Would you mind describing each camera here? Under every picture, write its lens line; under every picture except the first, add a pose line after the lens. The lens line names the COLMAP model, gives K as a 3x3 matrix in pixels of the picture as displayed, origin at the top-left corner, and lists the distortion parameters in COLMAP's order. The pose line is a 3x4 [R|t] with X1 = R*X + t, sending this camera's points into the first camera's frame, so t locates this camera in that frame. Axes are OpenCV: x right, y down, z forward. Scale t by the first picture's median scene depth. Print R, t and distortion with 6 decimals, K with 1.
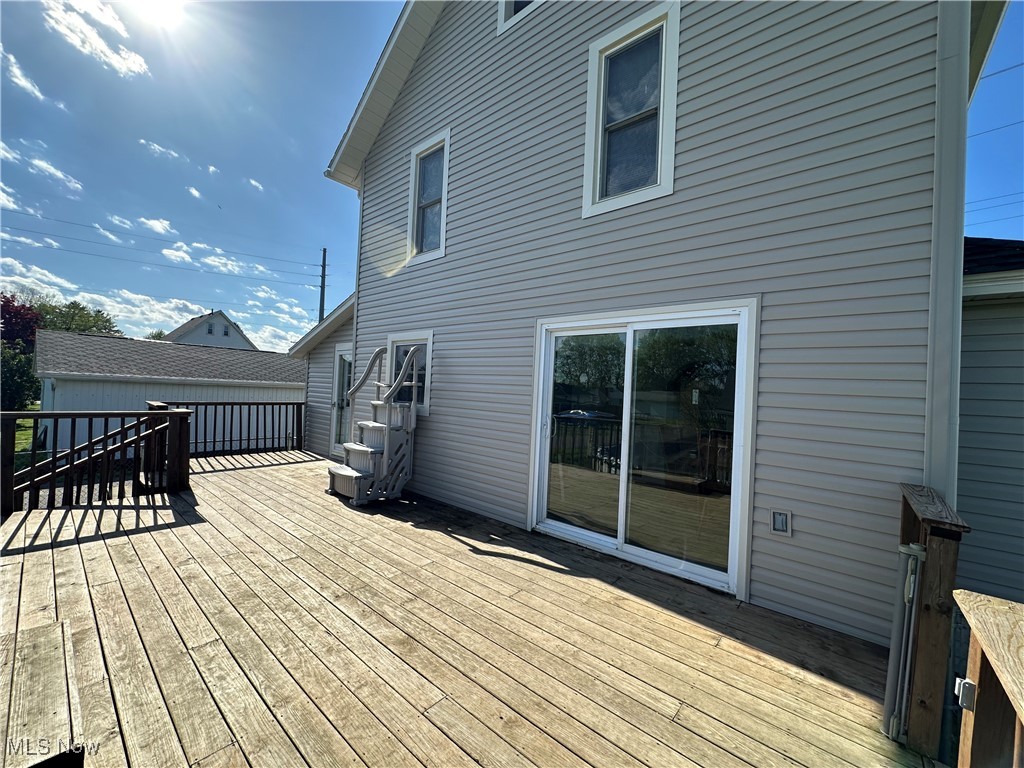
lens RADIAL K [[410.7, 0, 501.4], [0, 410.7, 378.5], [0, 0, 1]] dist [-0.009735, 0.000275]
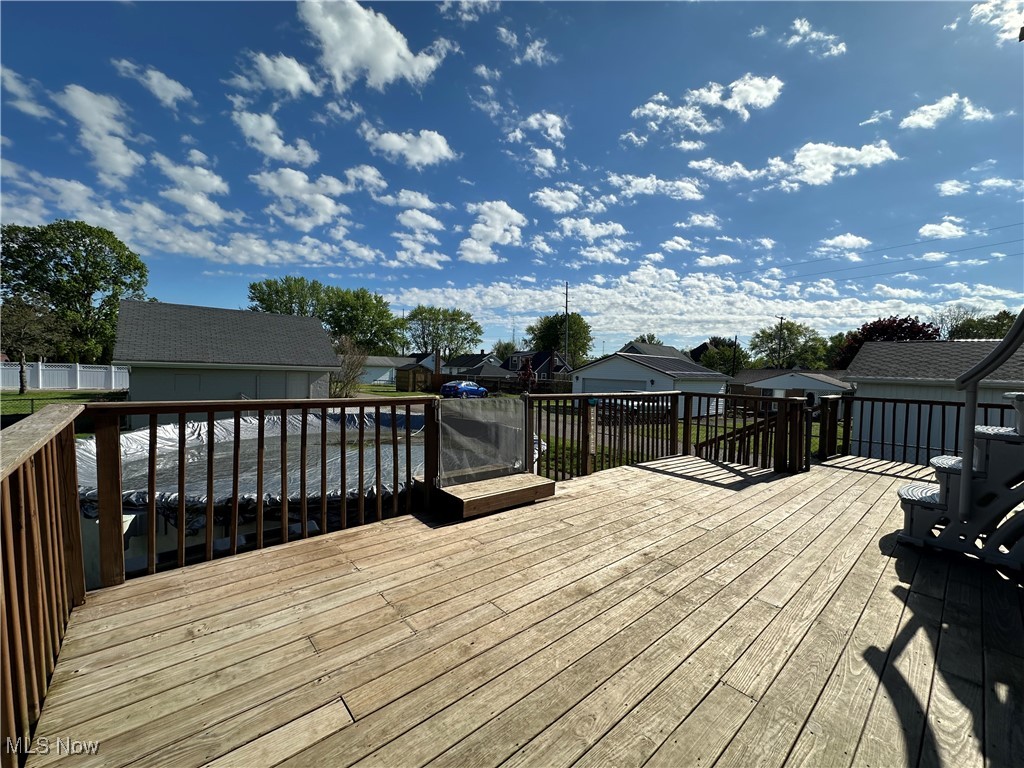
lens RADIAL K [[410.7, 0, 521.4], [0, 410.7, 384.8], [0, 0, 1]] dist [-0.009735, 0.000275]
pose [[-0.129877, -0.014409, -0.991425, 0.573742], [-0.010031, 0.999862, -0.013217, 0.104426], [0.991479, 0.008229, -0.130004, 0.700324]]
